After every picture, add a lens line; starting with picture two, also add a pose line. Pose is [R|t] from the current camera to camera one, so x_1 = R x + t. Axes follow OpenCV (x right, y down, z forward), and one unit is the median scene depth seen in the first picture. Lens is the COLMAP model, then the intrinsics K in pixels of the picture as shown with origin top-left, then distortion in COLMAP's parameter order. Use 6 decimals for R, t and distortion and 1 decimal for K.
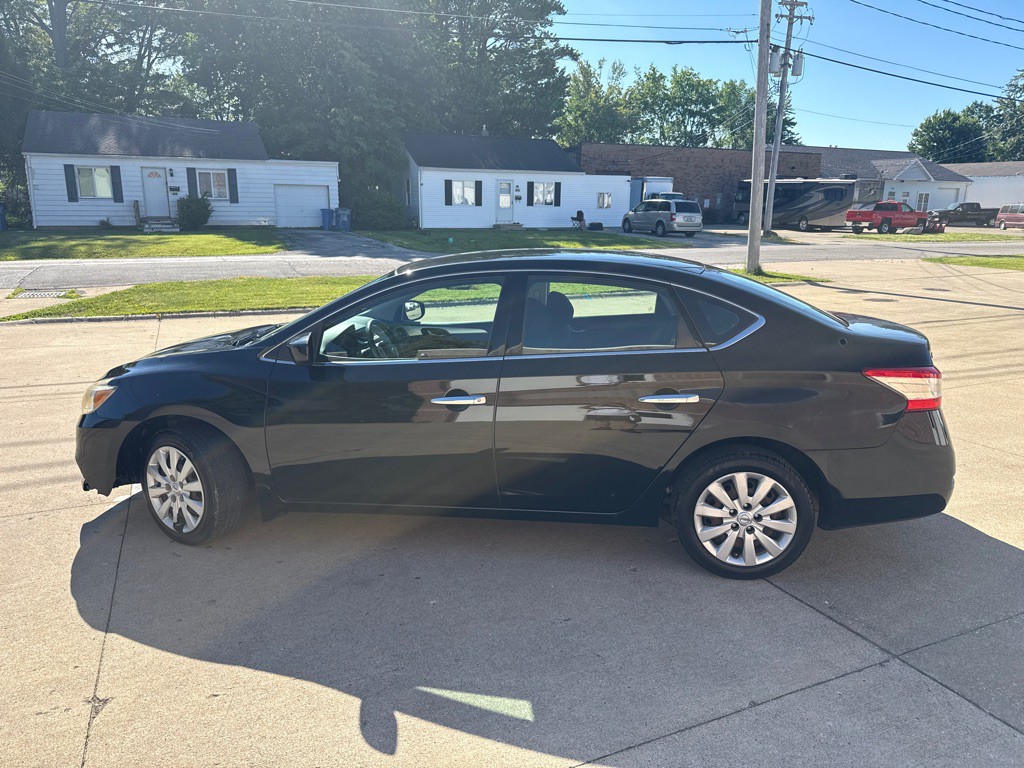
lens RADIAL K [[724.5, 0, 504.4], [0, 724.5, 378.7], [0, 0, 1]] dist [0.019071, -0.032732]
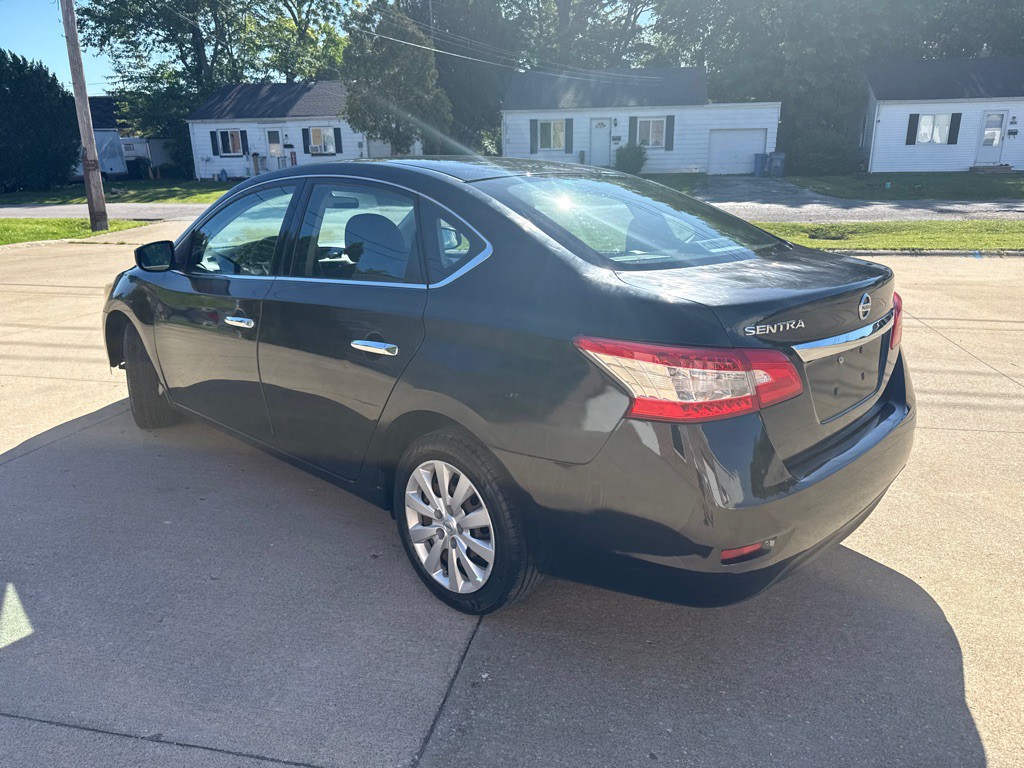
lens RADIAL K [[724.5, 0, 524.4], [0, 724.5, 382.0], [0, 0, 1]] dist [0.019071, -0.032732]
pose [[0.817896, 0.145122, -0.556763, 0.071346], [-0.106396, 0.989127, 0.101522, -0.002970], [0.565443, -0.023797, 0.824444, 0.040589]]
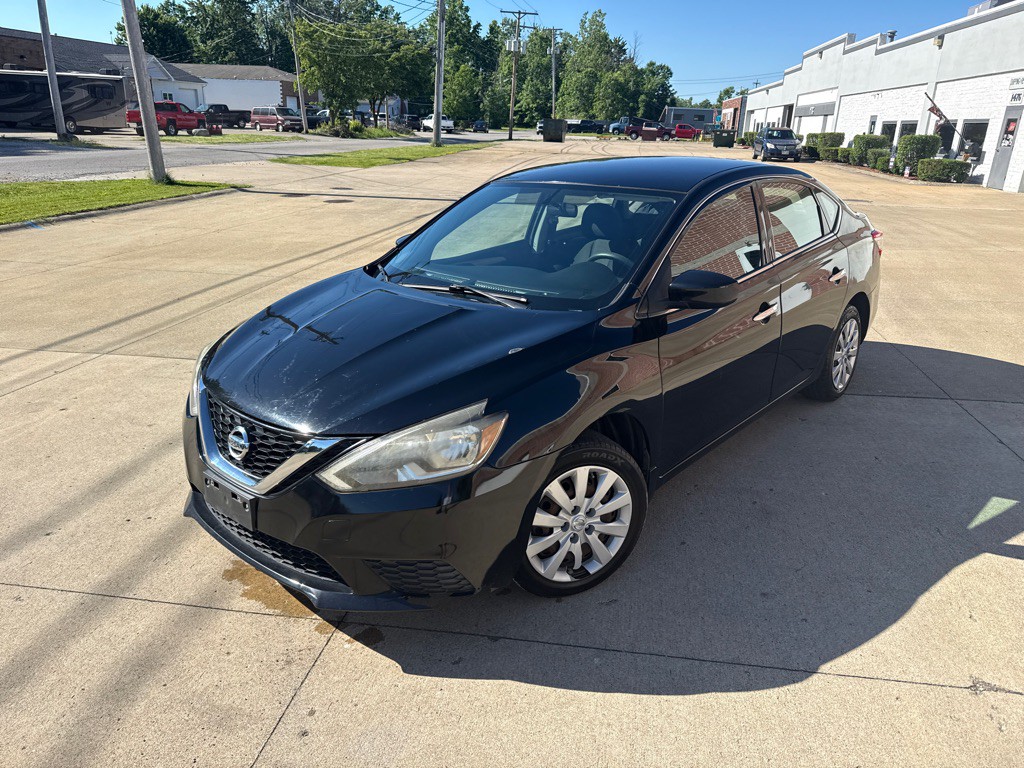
lens RADIAL K [[724.5, 0, 528.7], [0, 724.5, 381.1], [0, 0, 1]] dist [0.019071, -0.032732]
pose [[0.542461, -0.272847, 0.794538, -0.114937], [0.167573, 0.961924, 0.215920, -0.016540], [-0.823198, 0.016015, 0.567528, 0.072971]]
